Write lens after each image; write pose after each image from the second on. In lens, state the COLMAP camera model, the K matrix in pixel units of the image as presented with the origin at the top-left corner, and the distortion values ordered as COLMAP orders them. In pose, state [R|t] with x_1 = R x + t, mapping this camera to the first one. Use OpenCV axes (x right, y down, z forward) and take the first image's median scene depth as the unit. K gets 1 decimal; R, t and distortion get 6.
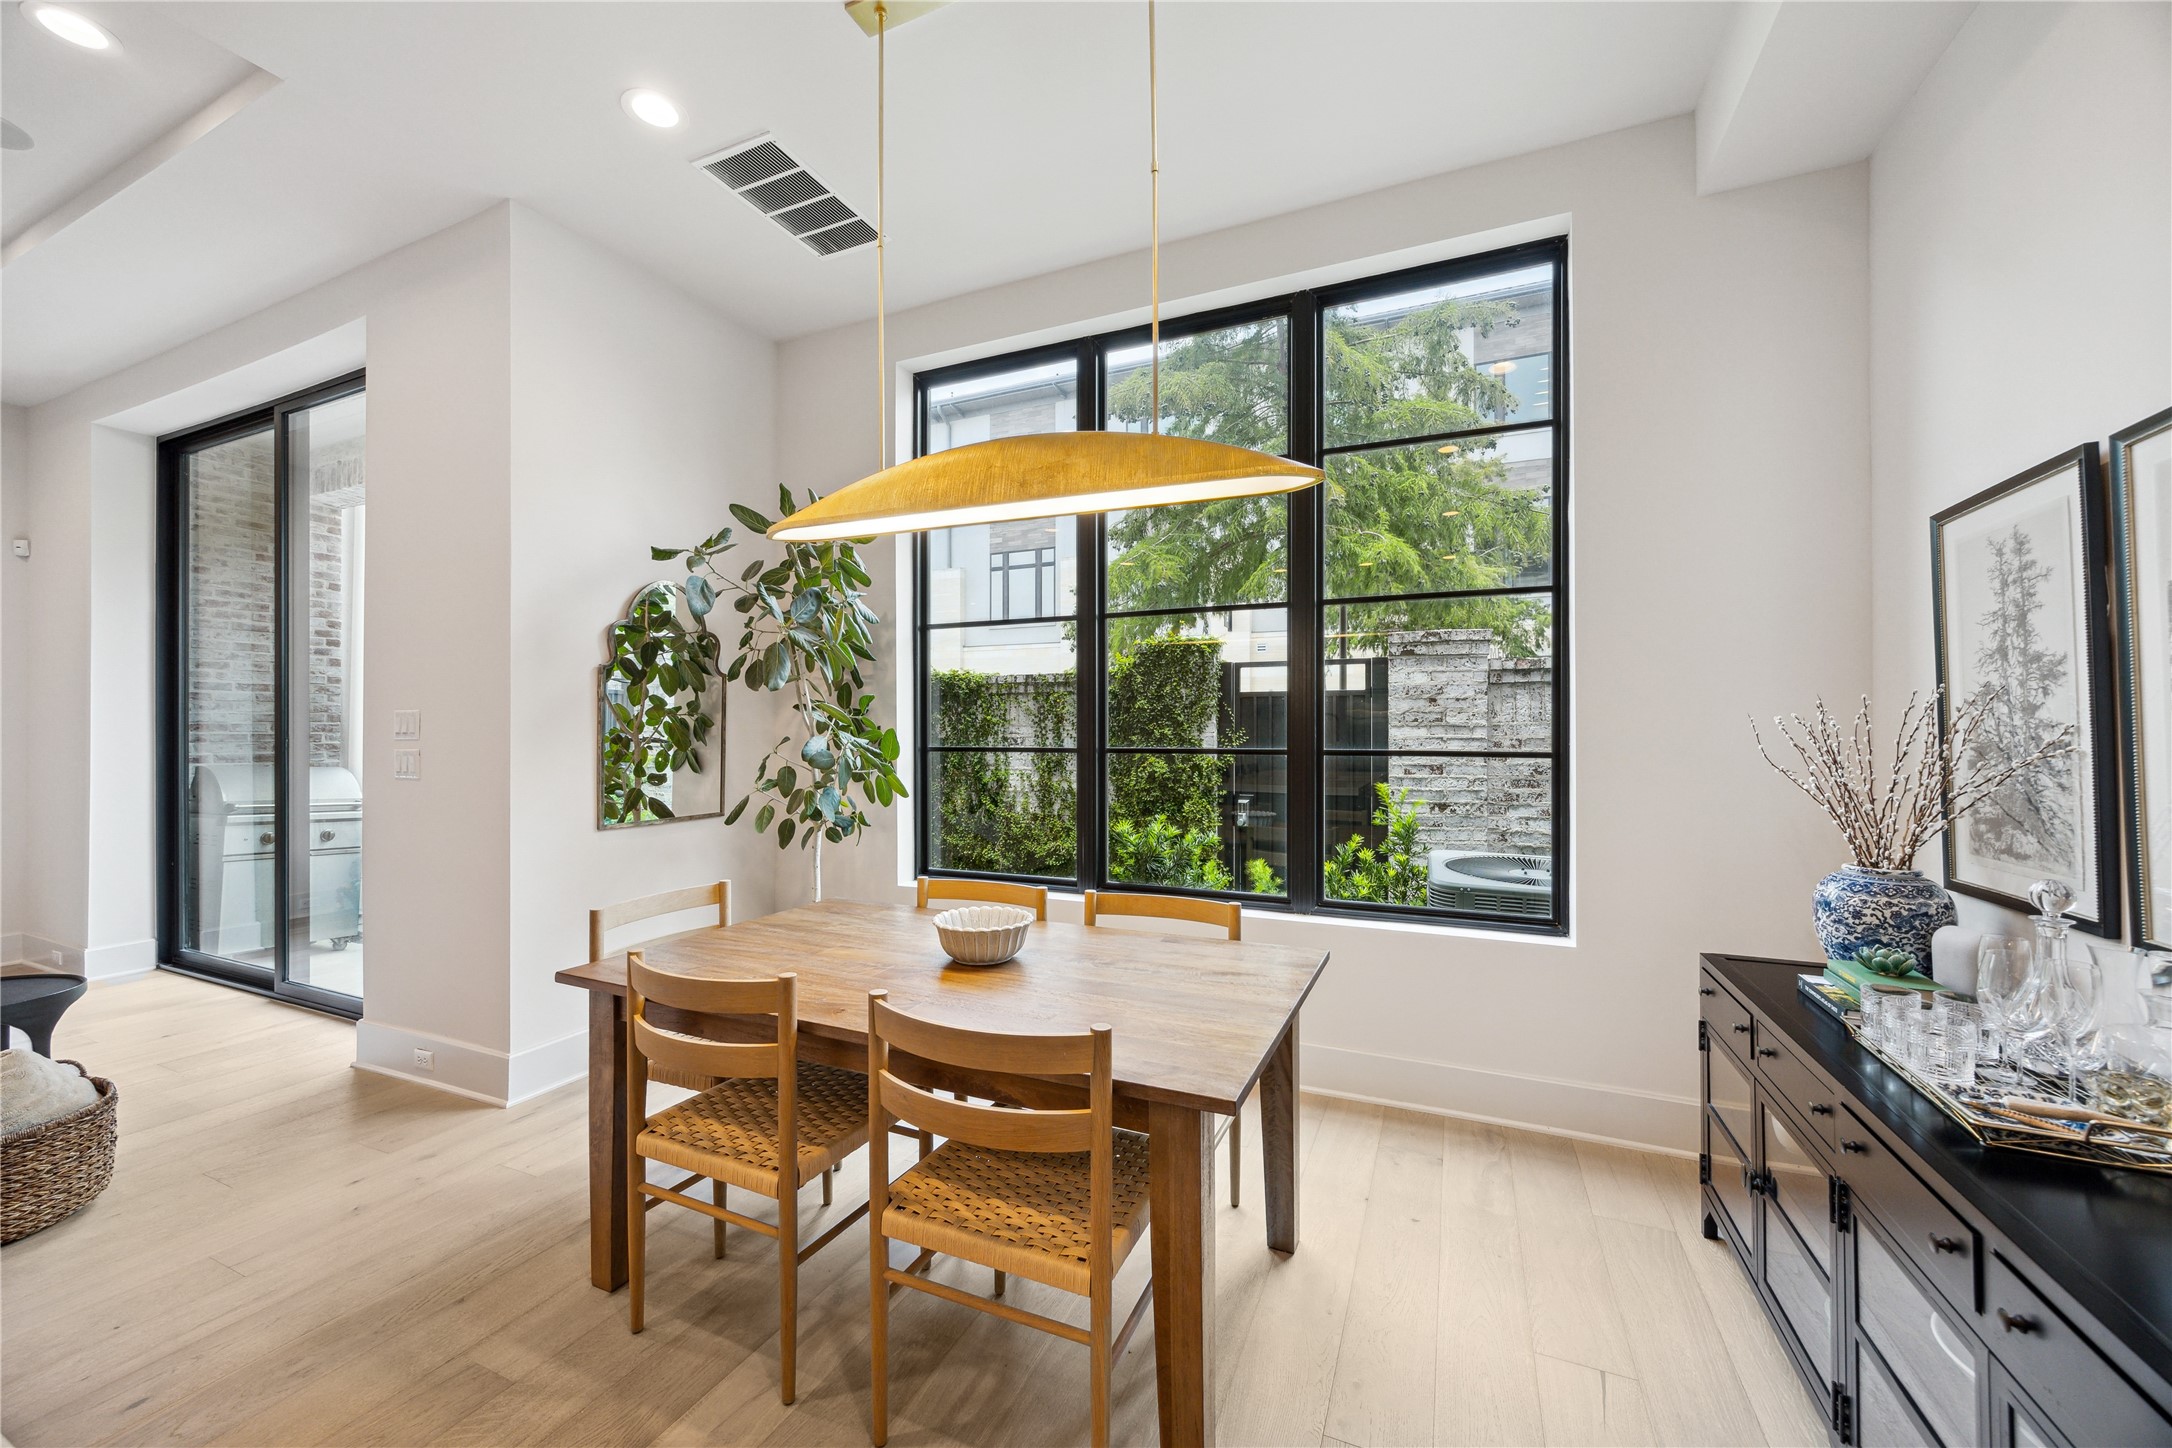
lens RADIAL K [[827.8, 0, 1082.1], [0, 827.8, 729.2], [0, 0, 1]] dist [-0.000960, -0.000053]
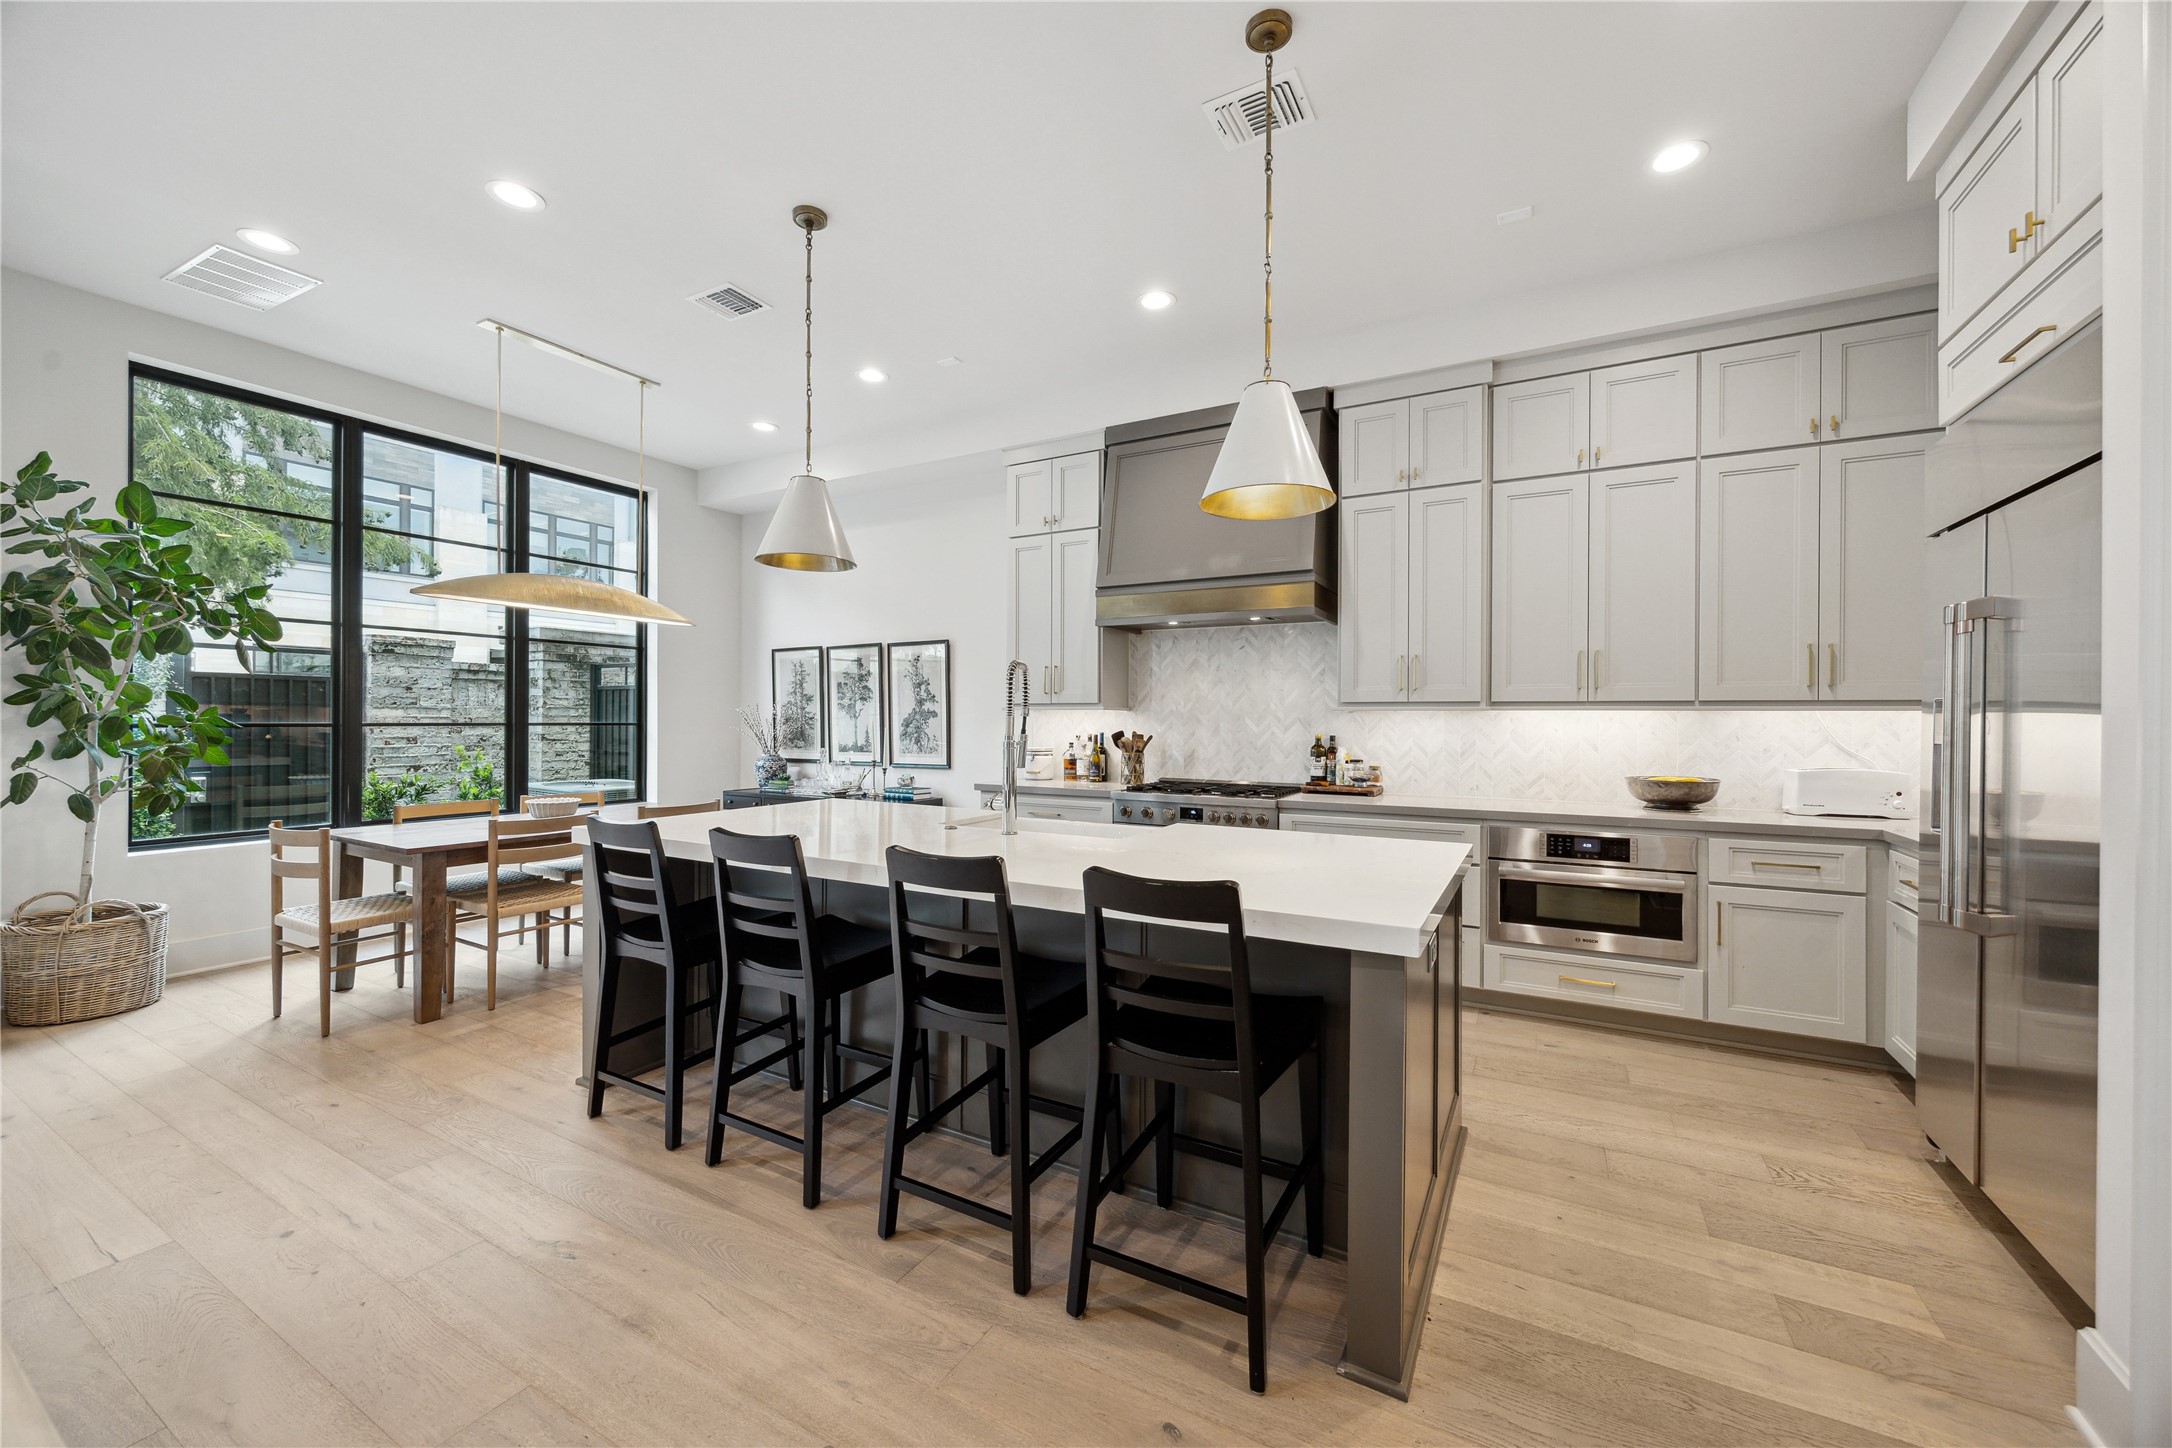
lens RADIAL K [[827.8, 0, 1082.9], [0, 827.8, 724.0], [0, 0, 1]] dist [-0.000960, -0.000053]
pose [[0.082148, -0.002997, 0.996616, -0.829037], [-0.008180, 0.999960, 0.003682, 0.008697], [-0.996587, -0.008455, 0.082120, -0.197419]]
